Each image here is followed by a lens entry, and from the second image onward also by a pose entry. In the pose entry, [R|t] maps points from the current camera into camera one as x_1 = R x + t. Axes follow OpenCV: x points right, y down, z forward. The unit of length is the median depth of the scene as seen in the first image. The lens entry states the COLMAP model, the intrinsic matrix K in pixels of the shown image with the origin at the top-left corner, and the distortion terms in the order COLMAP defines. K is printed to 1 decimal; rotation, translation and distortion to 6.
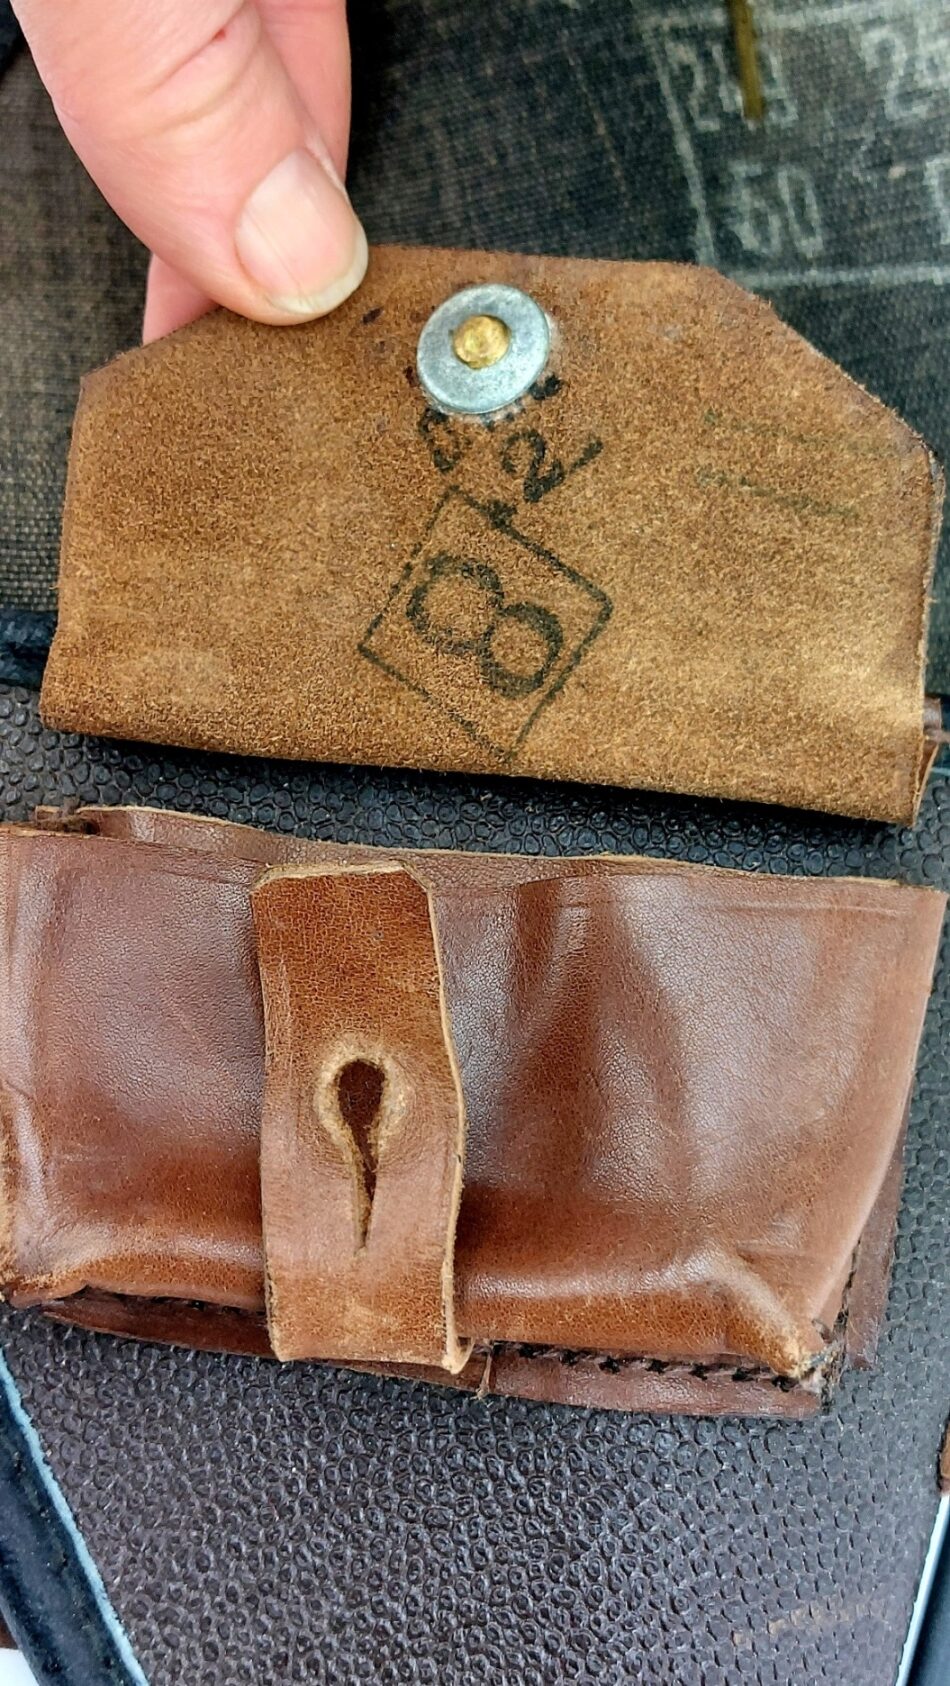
lens RADIAL K [[2370.1, 0, 475.0], [0, 2370.1, 843.0], [0, 0, 1]] dist [0.264793, -1.077303]
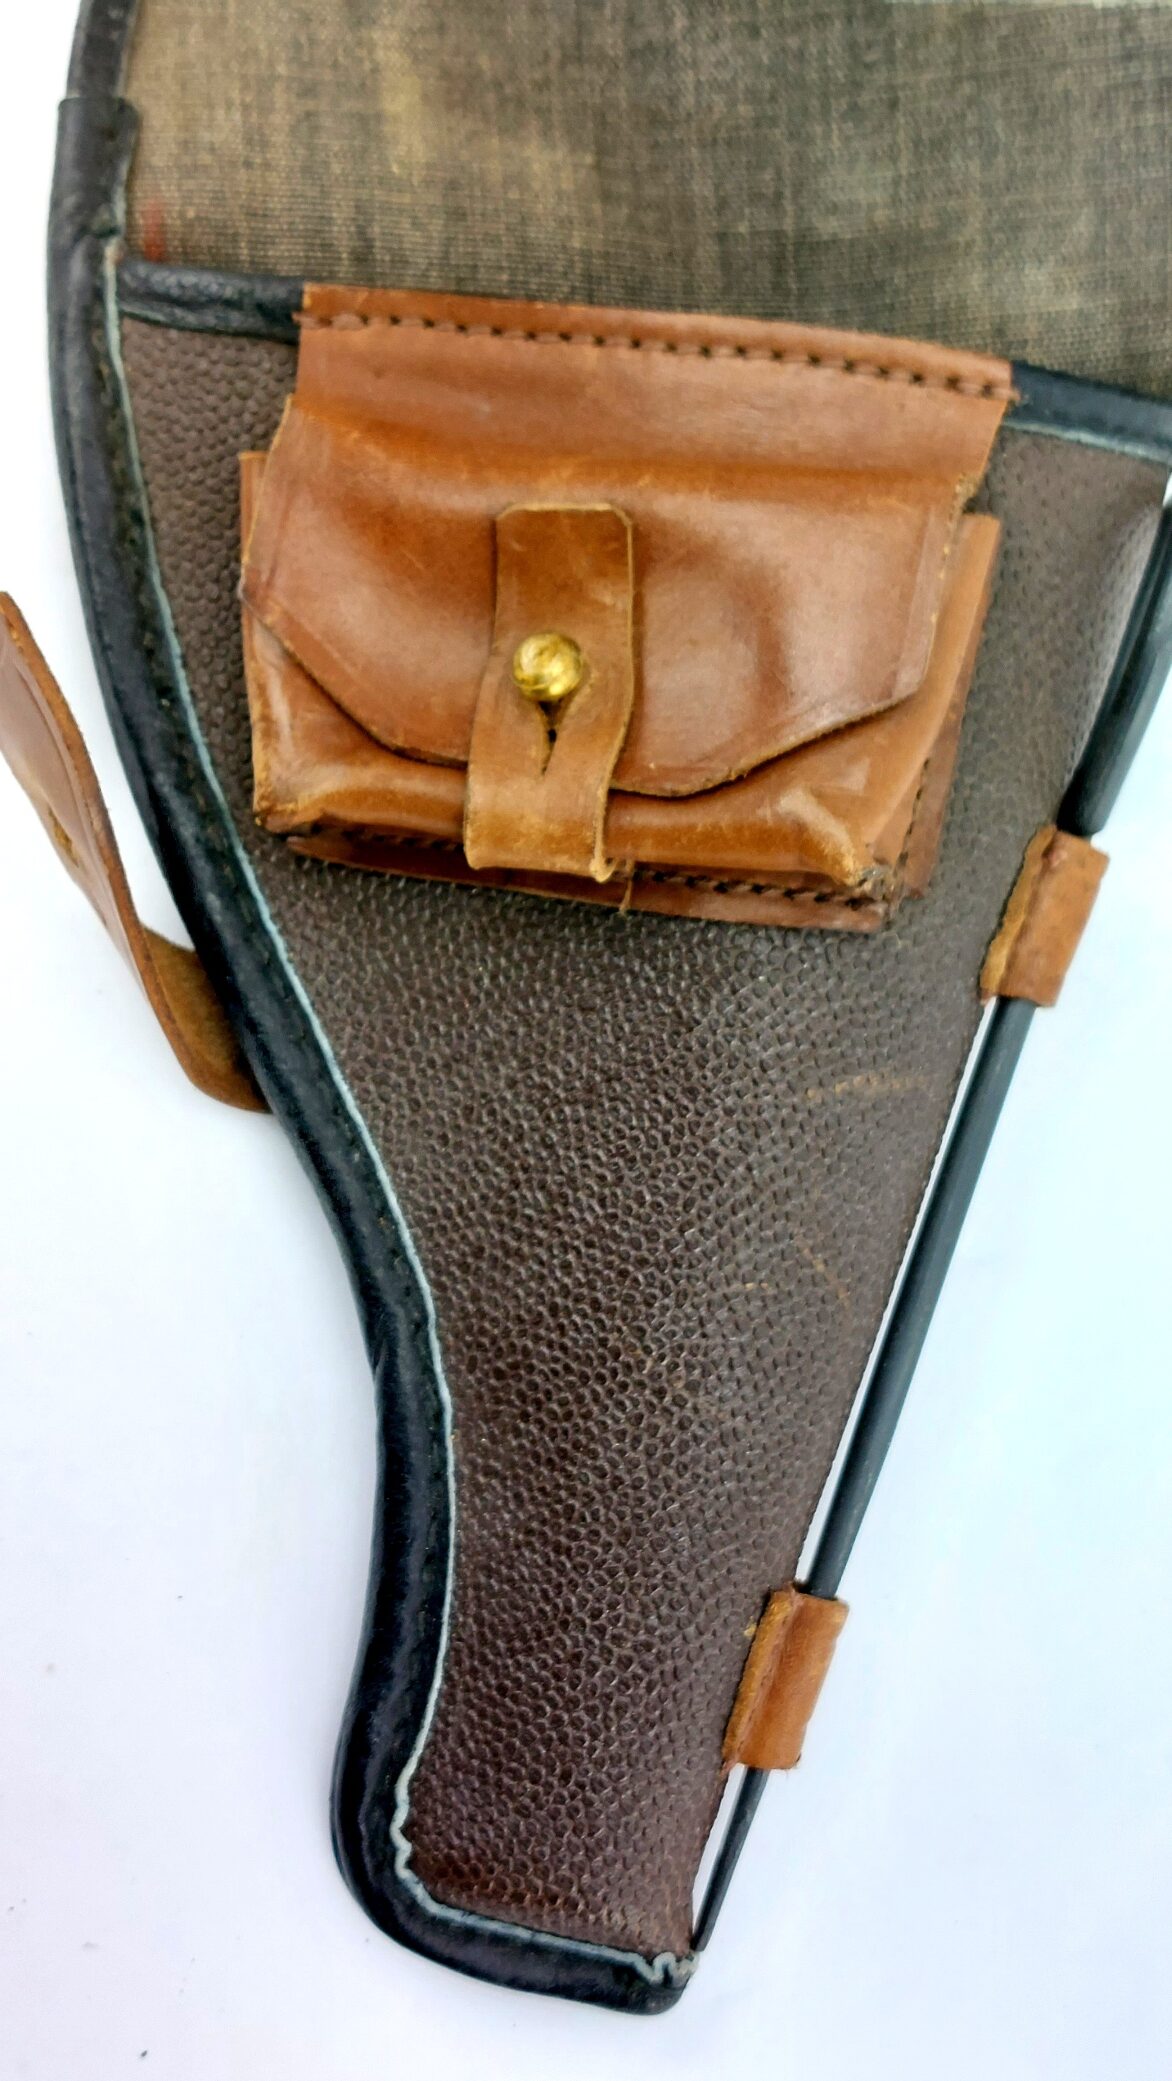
lens RADIAL K [[2925.4, 0, 586.0], [0, 2925.4, 1040.5], [0, 0, 1]] dist [0.264793, -1.077303]
pose [[0.998120, 0.034940, -0.050361, 0.063703], [-0.026074, 0.985607, 0.167029, 0.033916], [0.055472, -0.165402, 0.984665, -0.571544]]
